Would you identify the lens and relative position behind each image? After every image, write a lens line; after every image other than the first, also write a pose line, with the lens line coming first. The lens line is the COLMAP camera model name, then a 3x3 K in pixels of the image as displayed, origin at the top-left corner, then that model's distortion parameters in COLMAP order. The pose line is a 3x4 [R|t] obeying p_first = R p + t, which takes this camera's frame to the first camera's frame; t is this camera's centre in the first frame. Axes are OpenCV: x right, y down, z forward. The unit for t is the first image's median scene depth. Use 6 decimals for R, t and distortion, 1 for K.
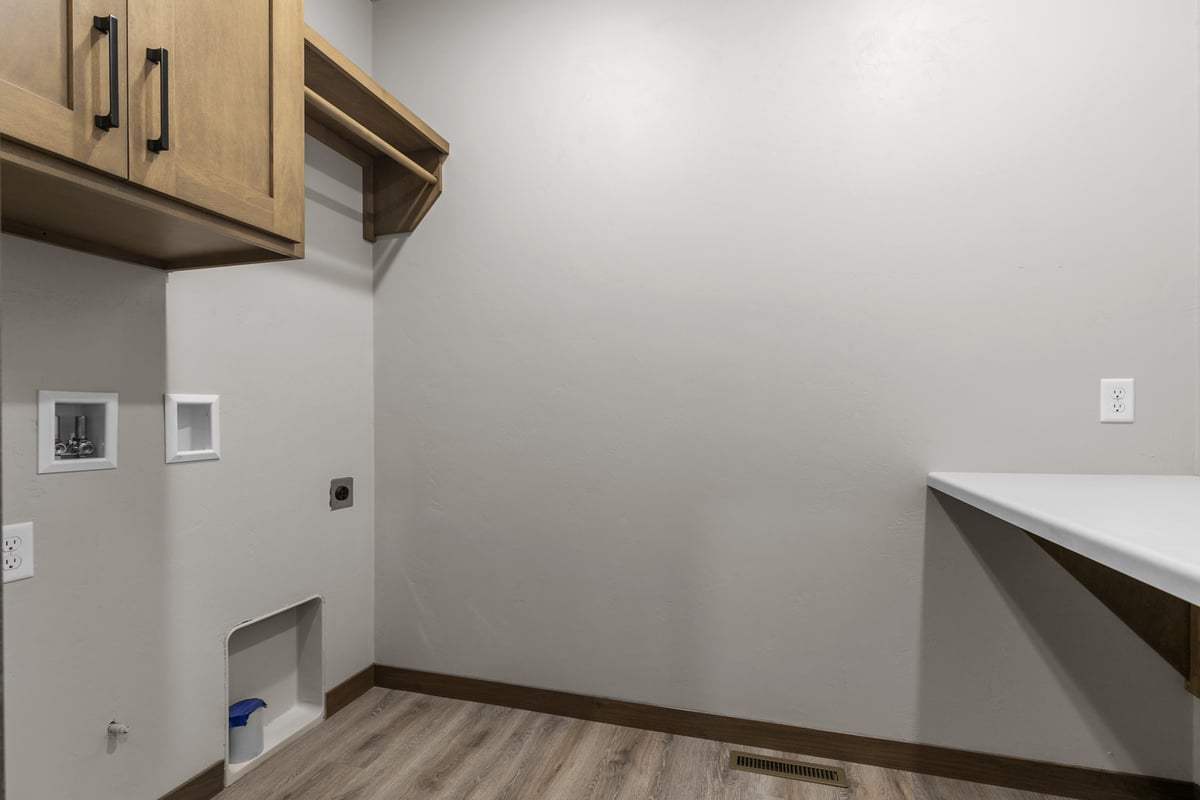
lens RADIAL K [[554.2, 0, 607.5], [0, 554.2, 416.4], [0, 0, 1]] dist [-0.002971, 0.000242]
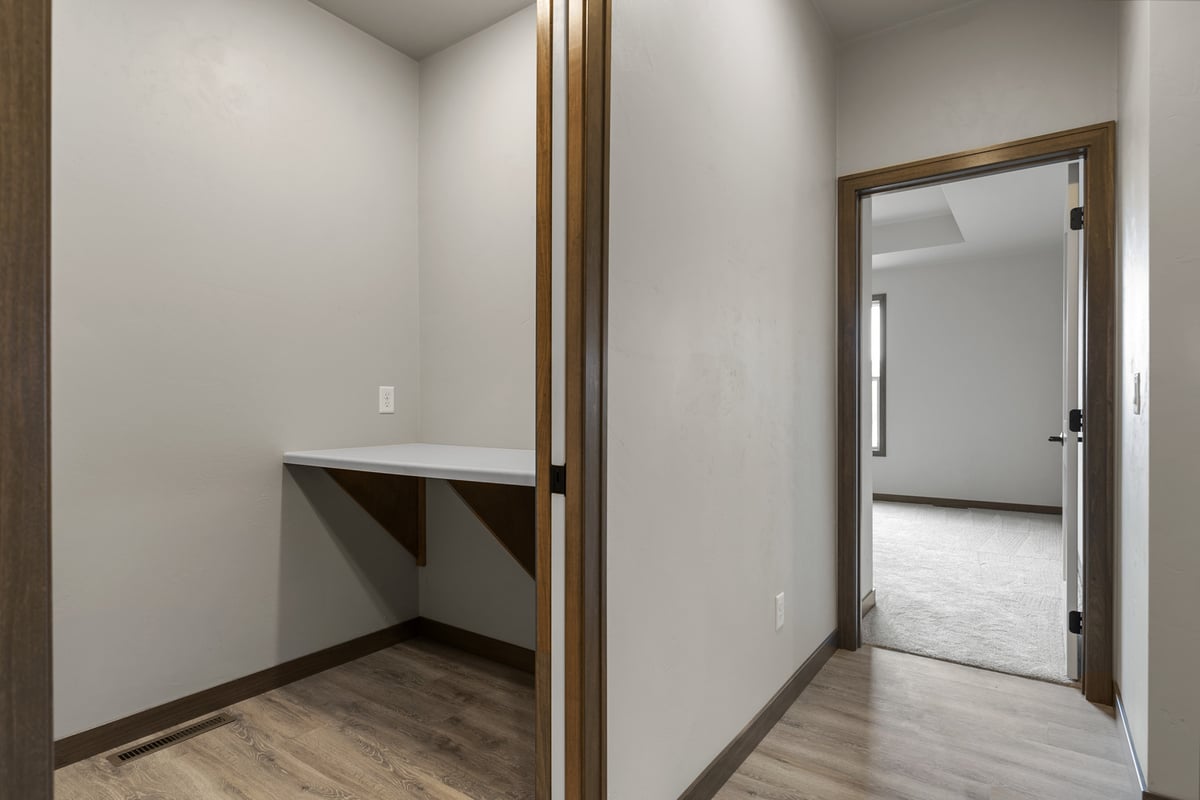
lens RADIAL K [[633.1, 0, 600.7], [0, 633.1, 406.6], [0, 0, 1]] dist [-0.001752, 0.000311]
pose [[0.330734, 0.006371, 0.943702, -0.590527], [0.007957, 0.999923, -0.009539, 0.013079], [-0.943690, 0.010664, 0.330658, -0.201393]]
